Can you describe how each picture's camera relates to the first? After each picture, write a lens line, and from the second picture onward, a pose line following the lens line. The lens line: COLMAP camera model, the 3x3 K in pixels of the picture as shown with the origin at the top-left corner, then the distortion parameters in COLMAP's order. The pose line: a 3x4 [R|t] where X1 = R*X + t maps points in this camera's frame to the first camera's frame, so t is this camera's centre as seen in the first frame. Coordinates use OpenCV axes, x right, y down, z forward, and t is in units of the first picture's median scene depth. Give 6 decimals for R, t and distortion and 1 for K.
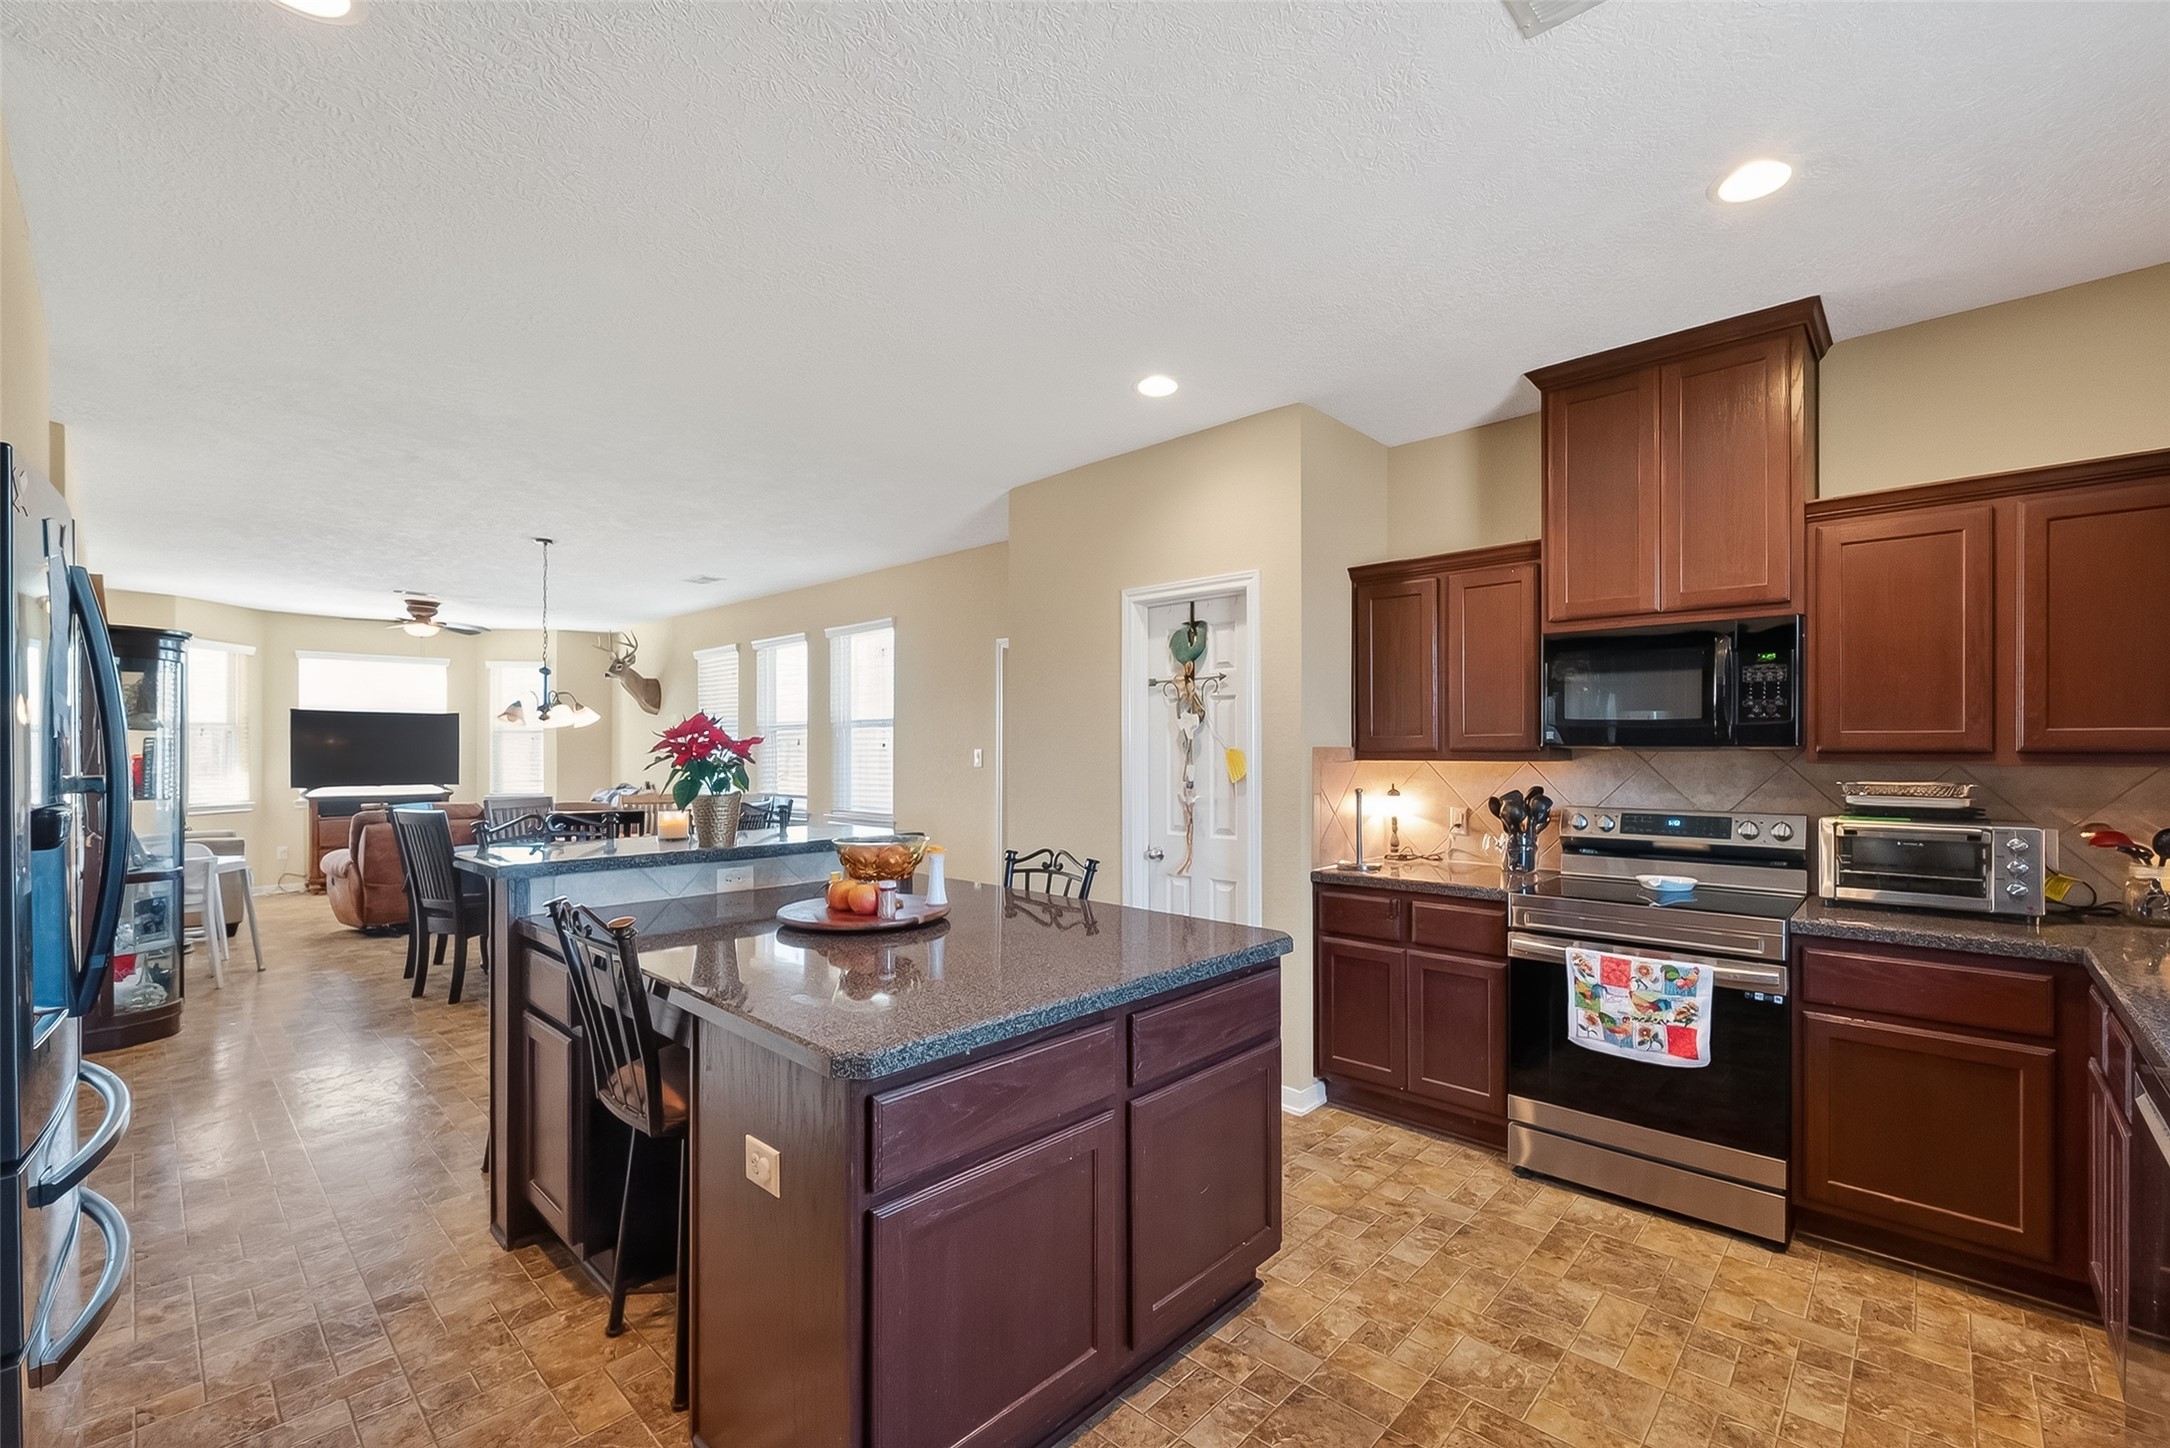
lens RADIAL K [[894.5, 0, 1142.7], [0, 894.5, 753.1], [0, 0, 1]] dist [-0.010936, 0.000186]
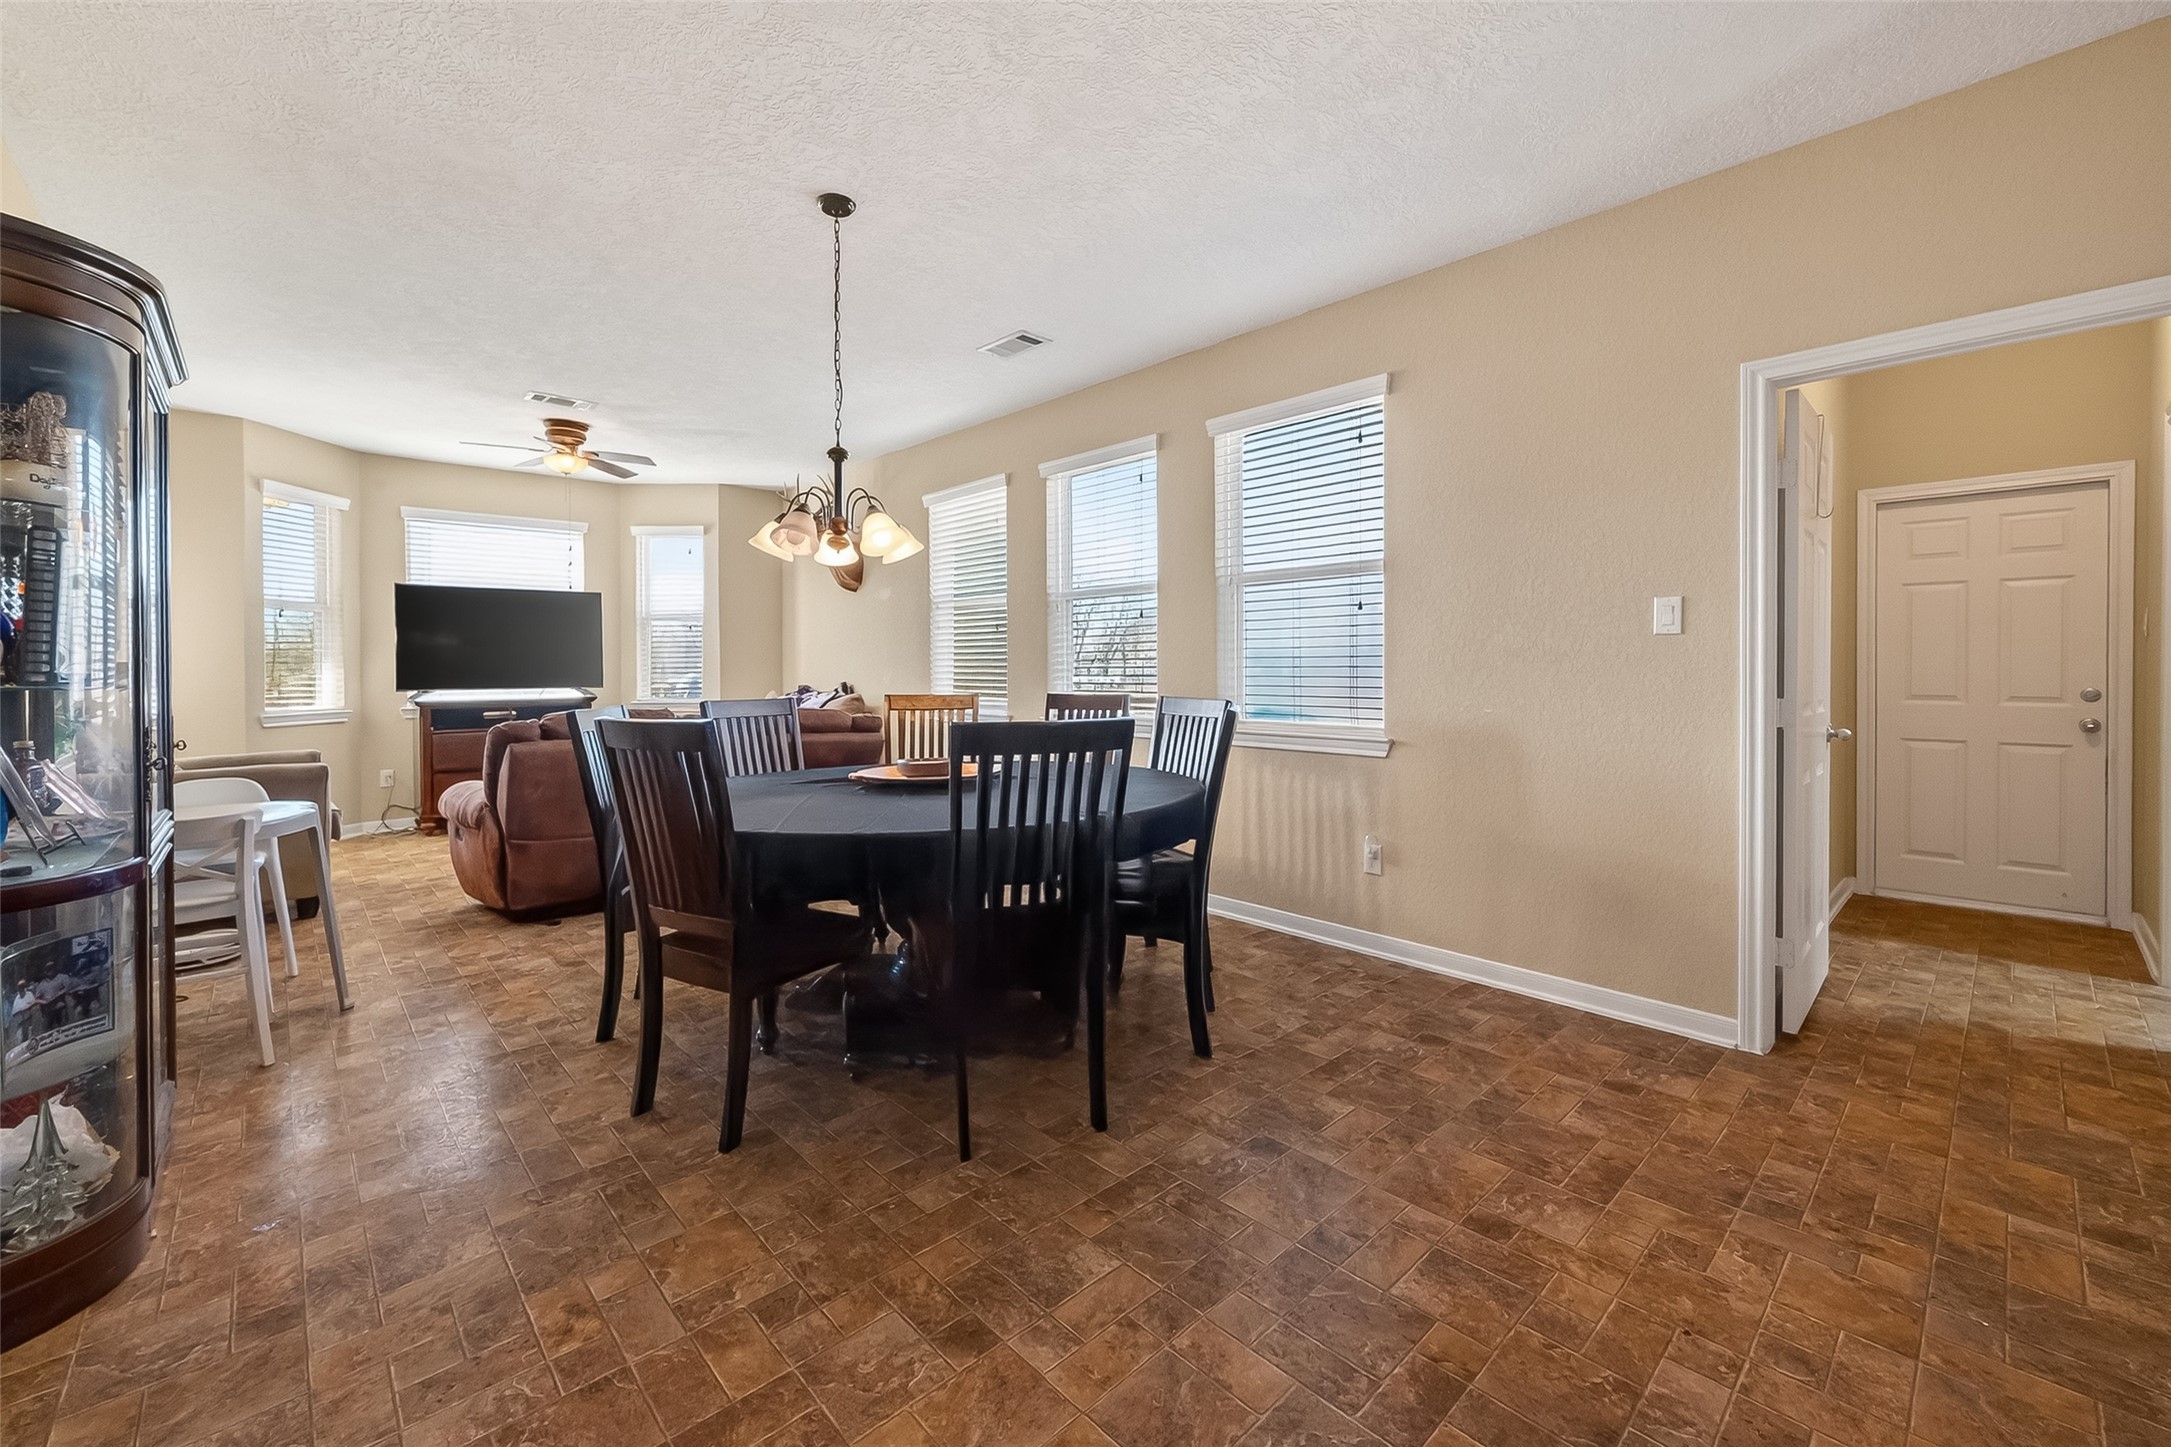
lens RADIAL K [[913.7, 0, 1091.9], [0, 913.7, 667.3], [0, 0, 1]] dist [0.000175, -0.000020]
pose [[0.993270, -0.005381, -0.115693, -0.381157], [0.005760, 0.999979, 0.002940, 0.027538], [0.115675, -0.003586, 0.993281, 0.398498]]
